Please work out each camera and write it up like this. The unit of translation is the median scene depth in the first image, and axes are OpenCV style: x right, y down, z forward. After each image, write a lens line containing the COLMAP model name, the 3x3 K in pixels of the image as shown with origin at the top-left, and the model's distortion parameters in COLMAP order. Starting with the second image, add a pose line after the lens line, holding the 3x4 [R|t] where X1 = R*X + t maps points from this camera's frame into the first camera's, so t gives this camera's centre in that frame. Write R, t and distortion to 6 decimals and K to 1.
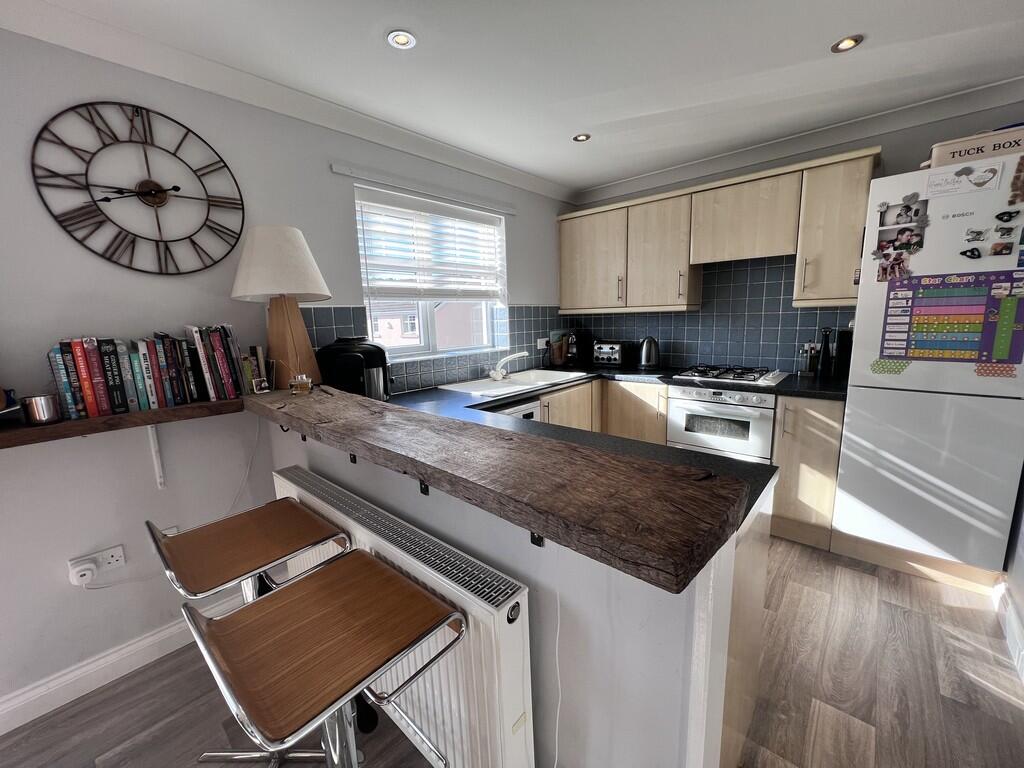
lens RADIAL K [[408.8, 0, 511.0], [0, 408.8, 386.2], [0, 0, 1]] dist [-0.002457, -0.000518]
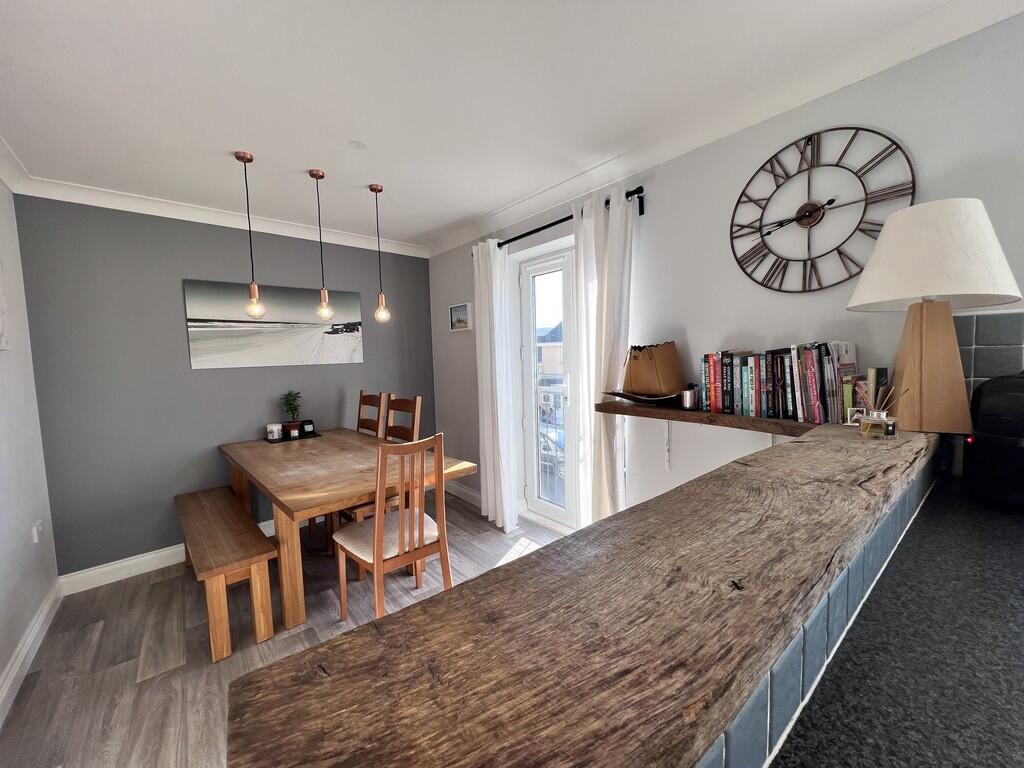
lens RADIAL K [[408.8, 0, 509.3], [0, 408.8, 385.3], [0, 0, 1]] dist [-0.002457, -0.000518]
pose [[-0.161923, 0.111500, -0.980484, 0.329616], [-0.134279, 0.981864, 0.133833, -0.090429], [0.977625, 0.153329, -0.144015, 0.507258]]
